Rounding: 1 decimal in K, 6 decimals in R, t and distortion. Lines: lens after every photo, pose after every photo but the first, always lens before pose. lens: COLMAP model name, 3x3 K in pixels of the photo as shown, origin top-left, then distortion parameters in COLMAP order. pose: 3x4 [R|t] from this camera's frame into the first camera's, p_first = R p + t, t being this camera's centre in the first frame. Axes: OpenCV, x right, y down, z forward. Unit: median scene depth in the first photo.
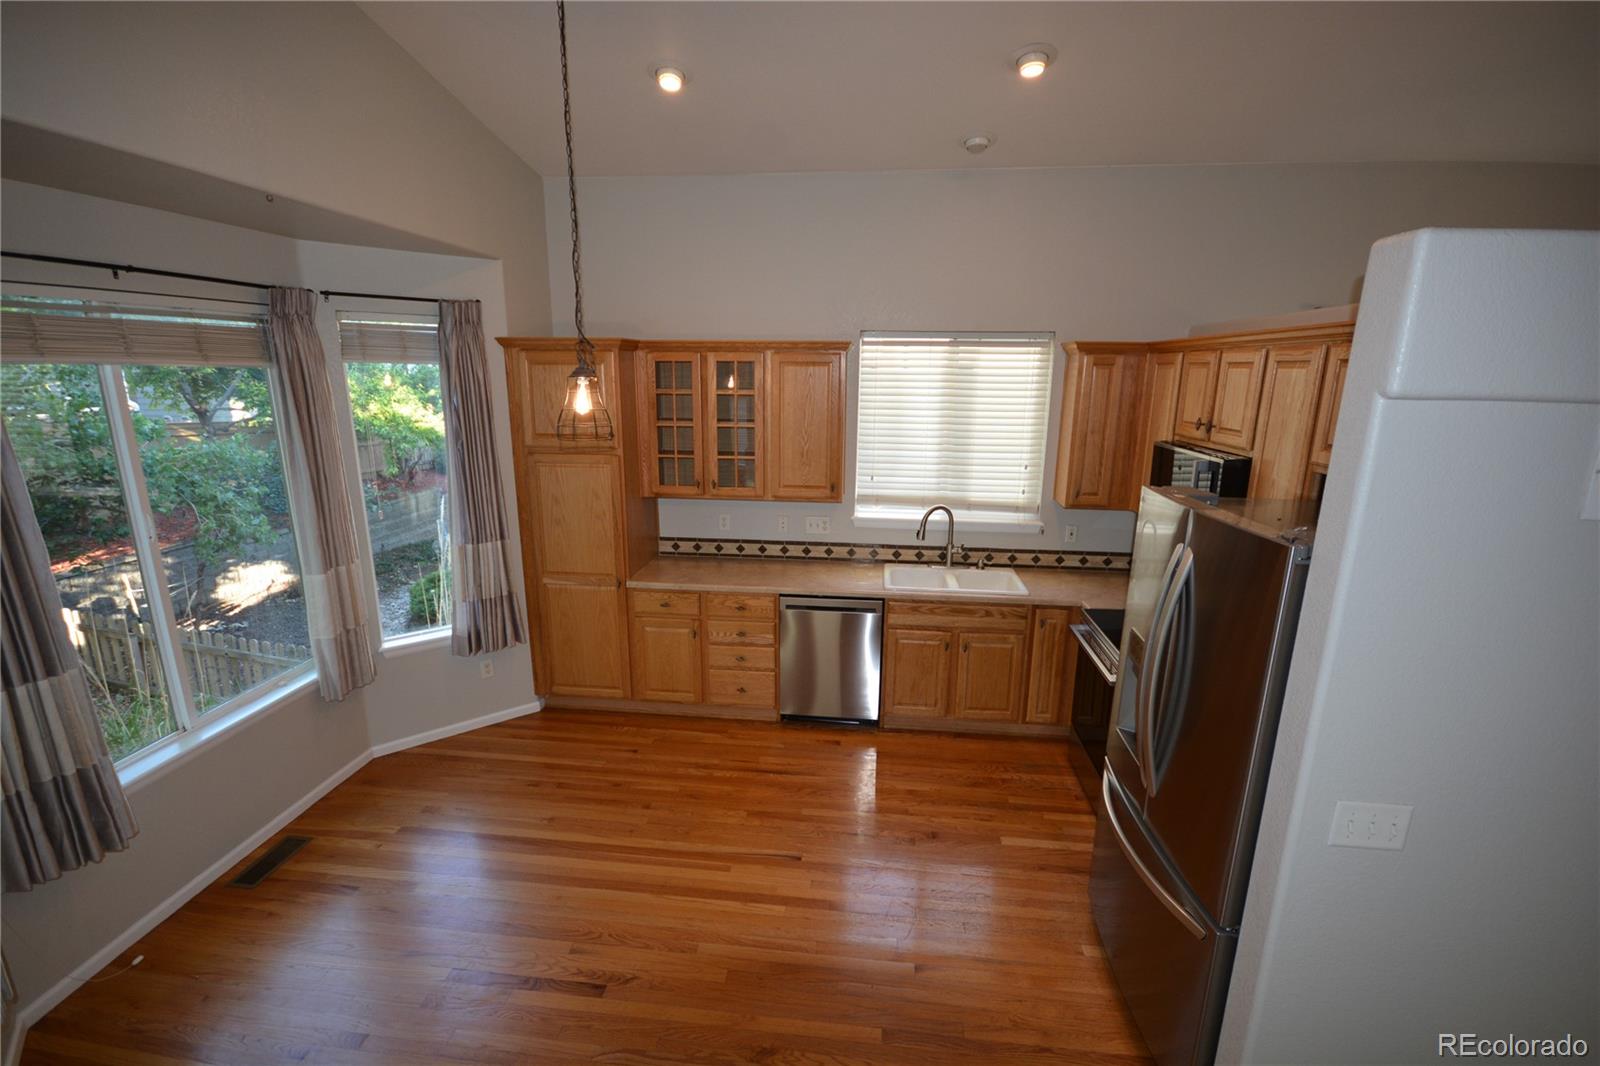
lens RADIAL K [[705.5, 0, 798.2], [0, 705.5, 538.9], [0, 0, 1]] dist [-0.003831, -0.000555]
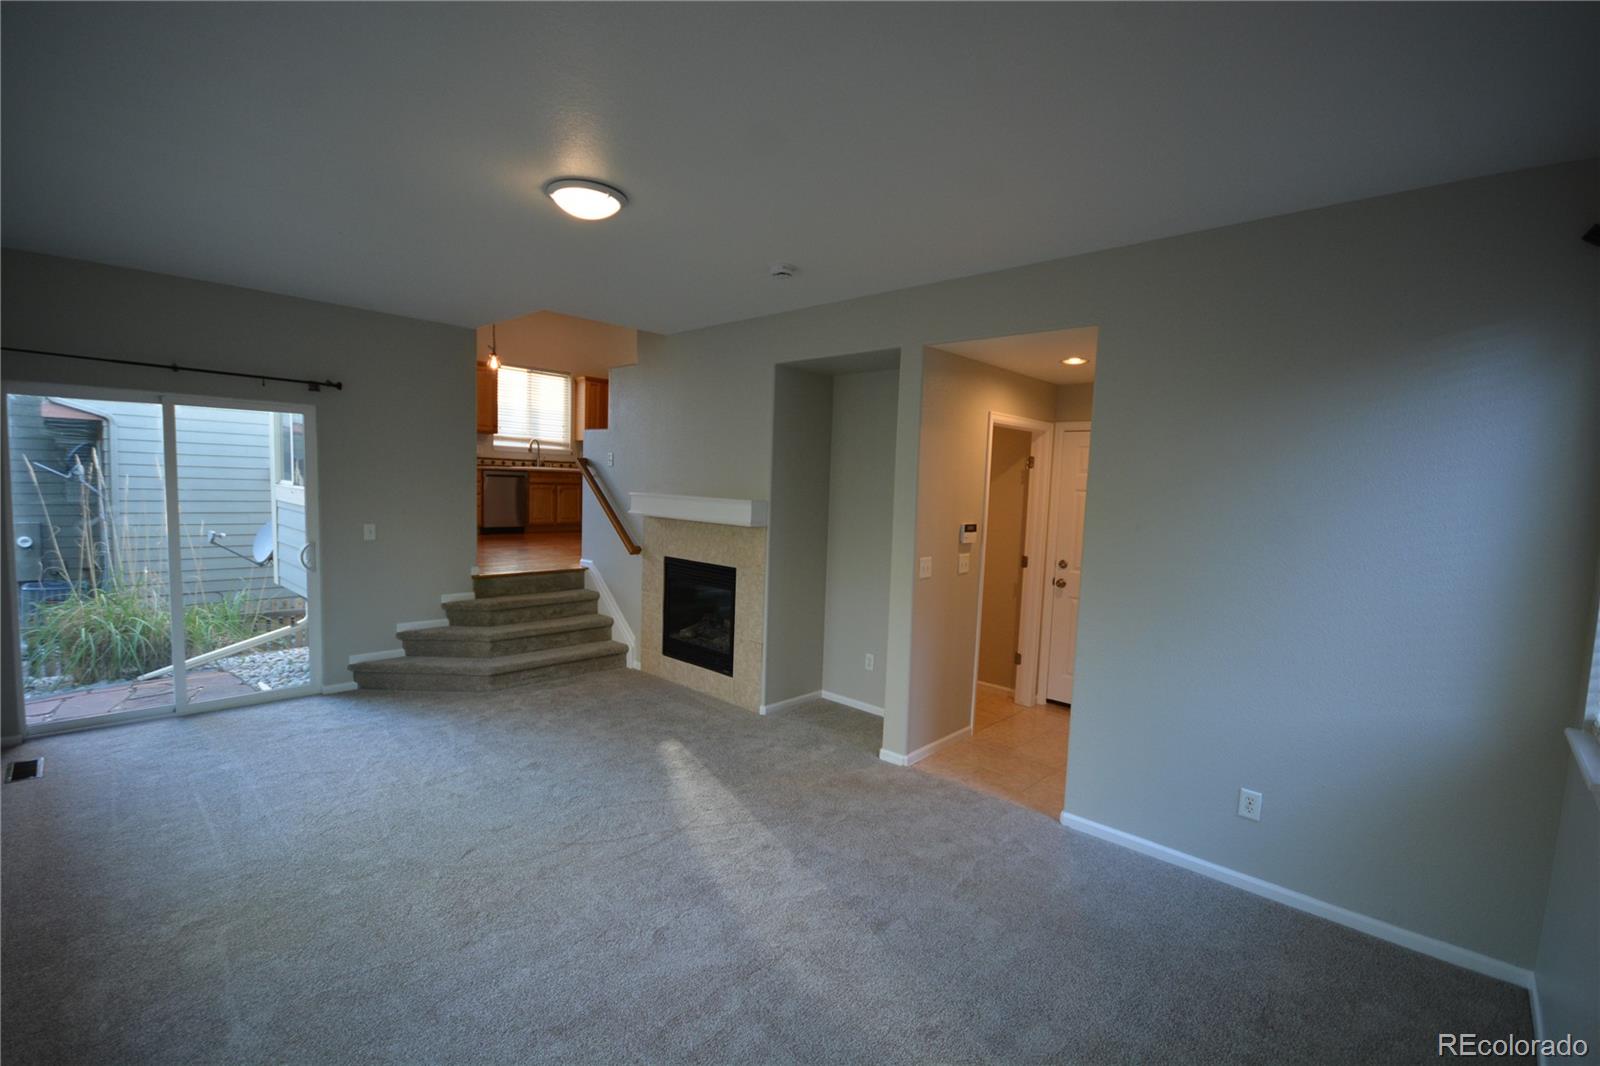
lens RADIAL K [[705.5, 0, 798.2], [0, 705.5, 538.9], [0, 0, 1]] dist [-0.003831, -0.000555]
pose [[0.600173, -0.049409, 0.798342, -1.171895], [0.157467, 0.985857, -0.057366, 0.555259], [-0.784217, 0.160142, 0.599465, -1.025016]]
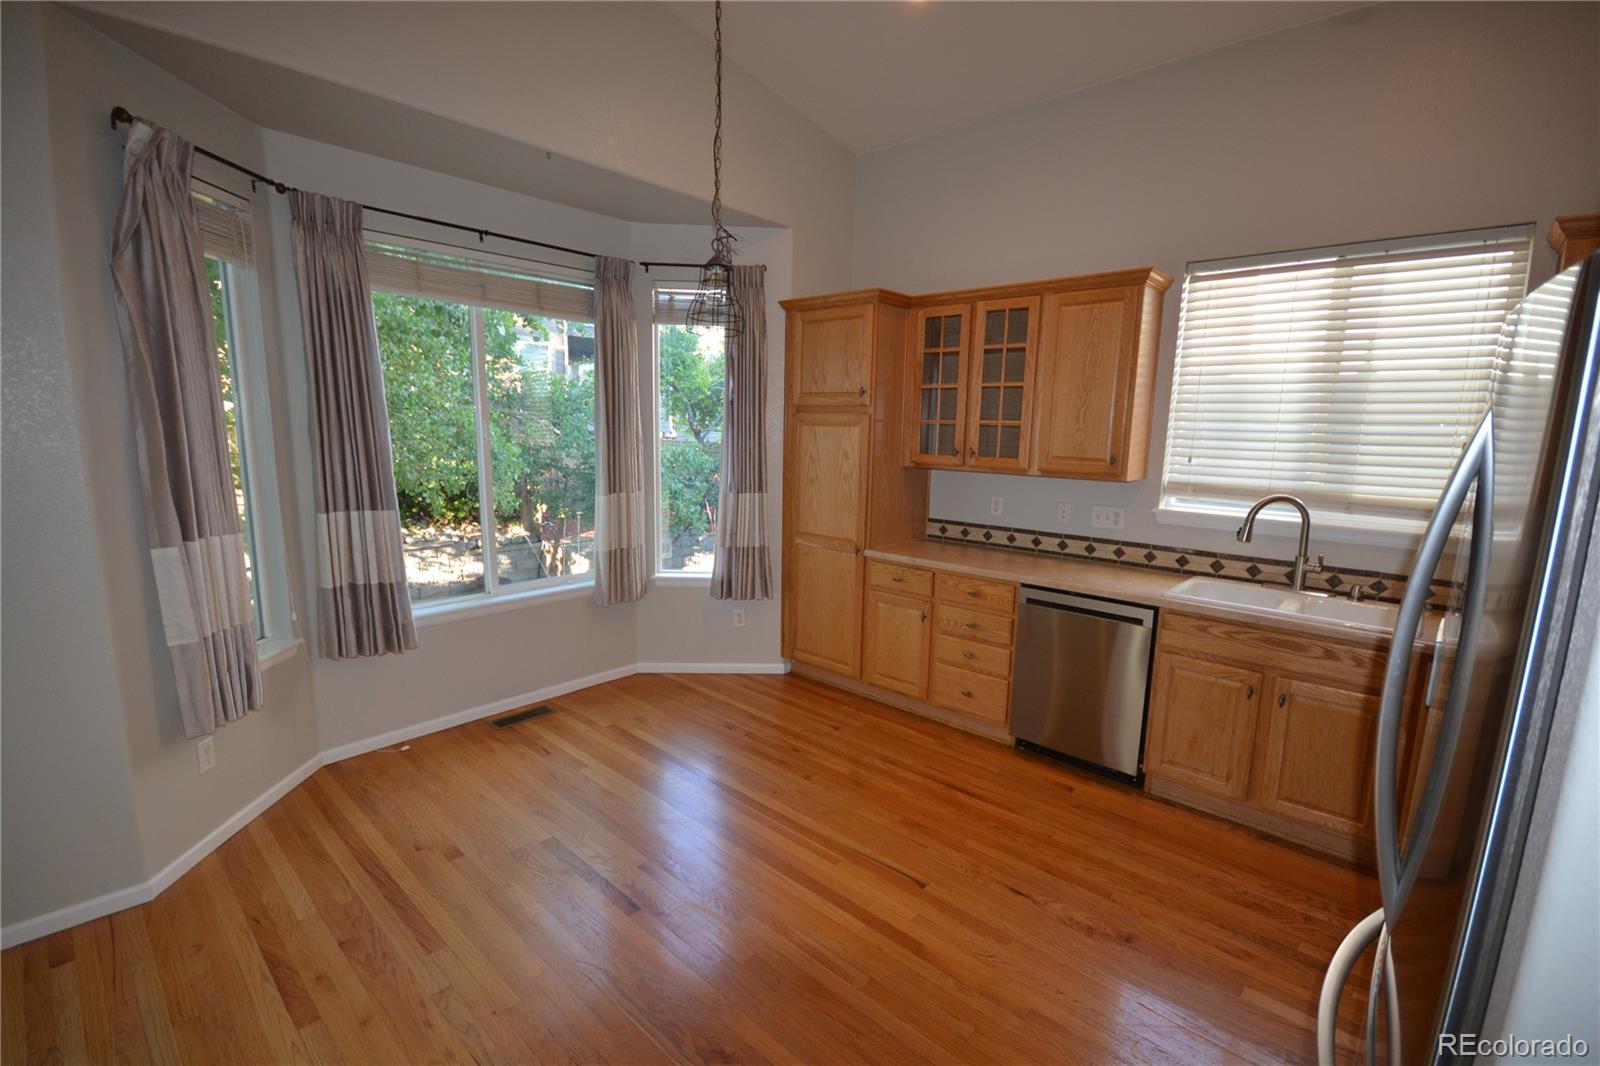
lens RADIAL K [[705.5, 0, 798.2], [0, 705.5, 538.9], [0, 0, 1]] dist [-0.003831, -0.000555]
pose [[0.808929, 0.103232, -0.578772, 0.227796], [-0.151133, 0.987893, -0.035028, 0.093084], [0.568149, 0.115807, 0.814737, 0.183486]]
